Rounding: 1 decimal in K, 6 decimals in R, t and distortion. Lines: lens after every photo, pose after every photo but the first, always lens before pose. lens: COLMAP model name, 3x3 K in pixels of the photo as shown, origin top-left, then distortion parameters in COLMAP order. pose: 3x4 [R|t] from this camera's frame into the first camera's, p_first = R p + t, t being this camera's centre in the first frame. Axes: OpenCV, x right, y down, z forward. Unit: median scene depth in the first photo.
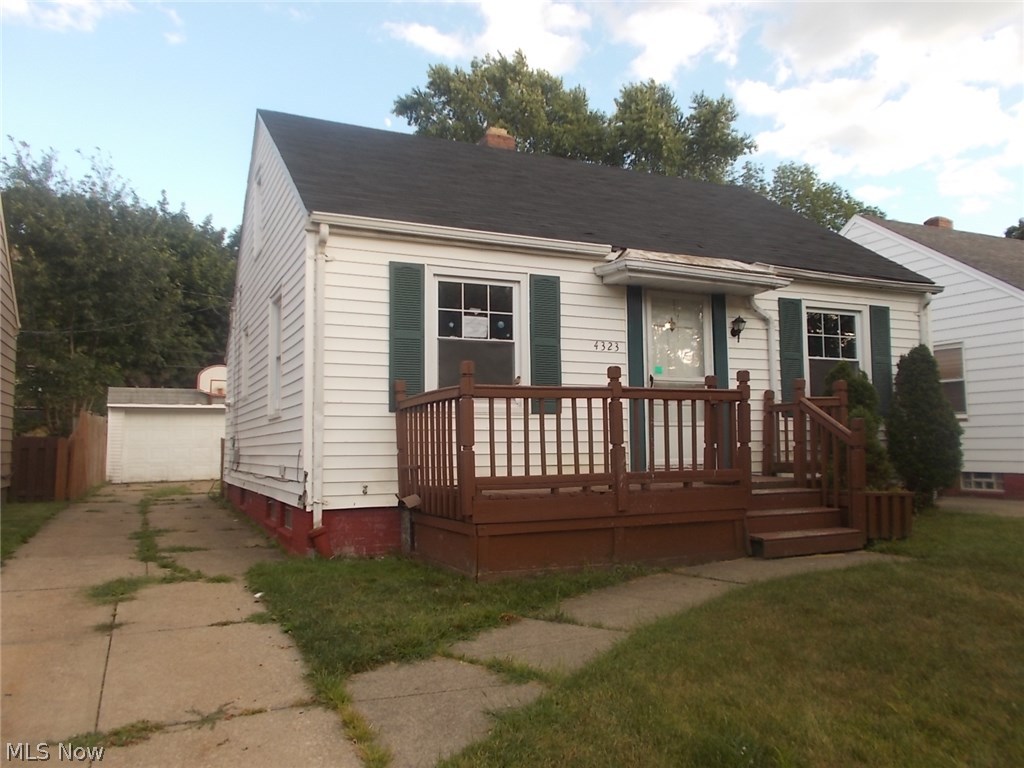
lens RADIAL K [[801.0, 0, 512.0], [0, 801.0, 384.0], [0, 0, 1]] dist [-0.037574, 0.185221]
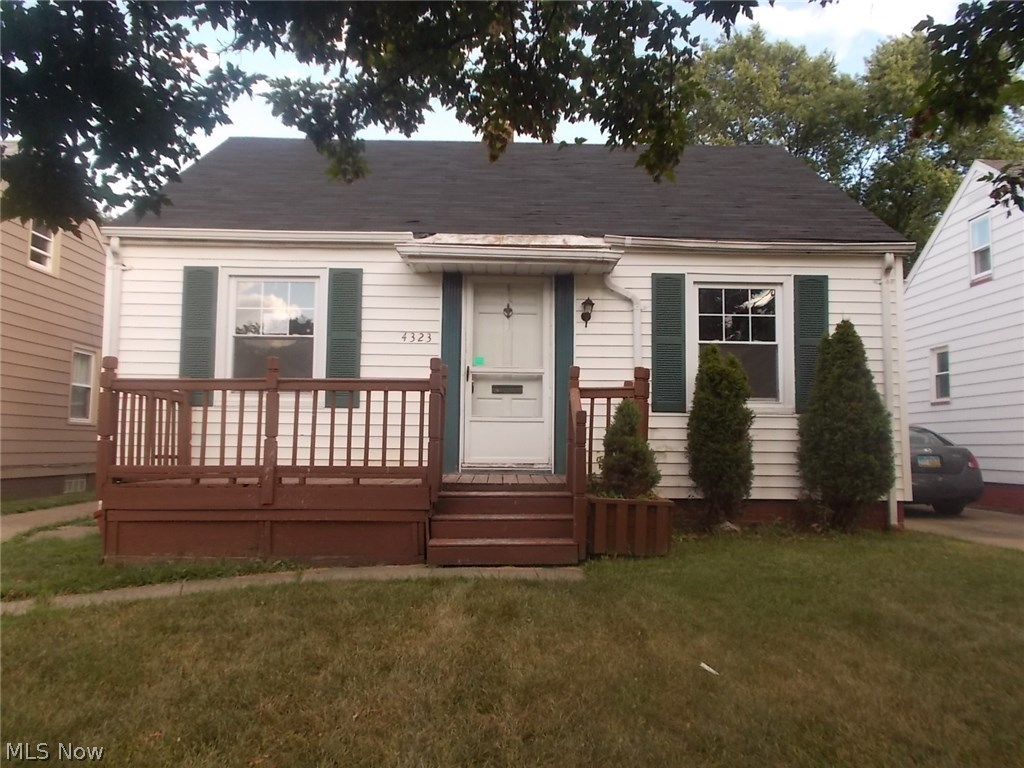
lens RADIAL K [[796.8, 0, 512.0], [0, 796.8, 384.0], [0, 0, 1]] dist [0.008281, 0.002094]
pose [[0.915947, -0.014542, -0.401036, 0.615890], [0.013641, 0.999894, -0.005103, 0.015506], [0.401067, -0.000796, 0.916048, 0.172655]]
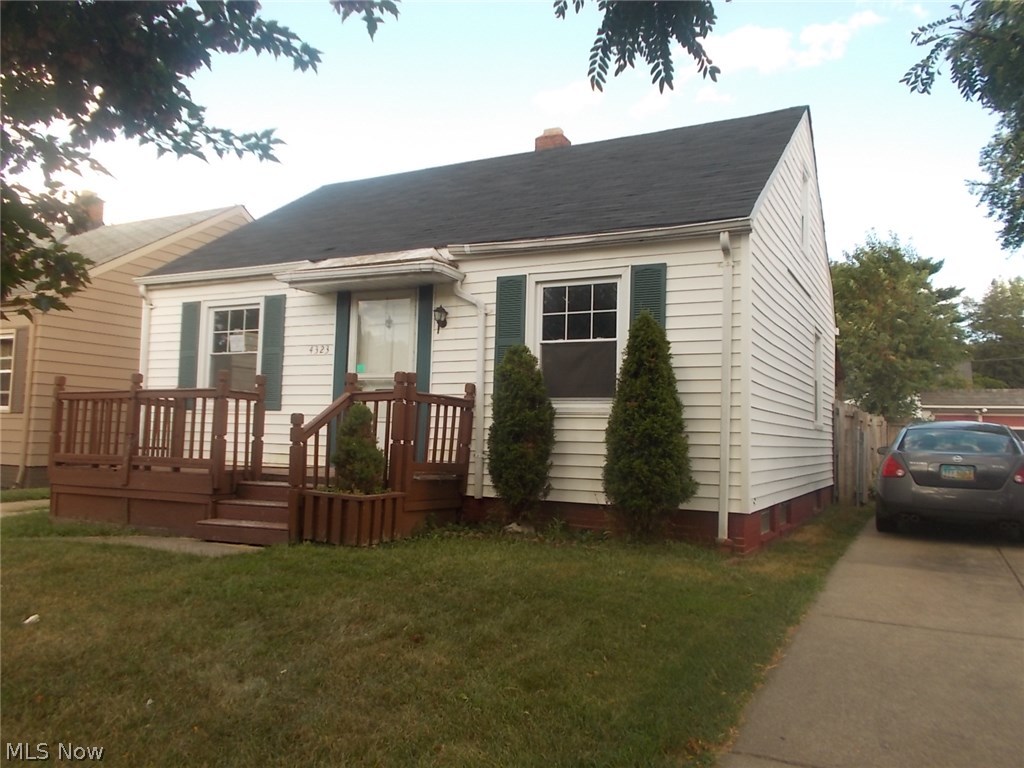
lens RADIAL K [[801.0, 0, 512.0], [0, 801.0, 384.0], [0, 0, 1]] dist [-0.037574, 0.185221]
pose [[0.609186, -0.031899, -0.792385, 1.185417], [0.030753, 0.999389, -0.016590, 0.027952], [0.792431, -0.014262, 0.609795, 0.540847]]
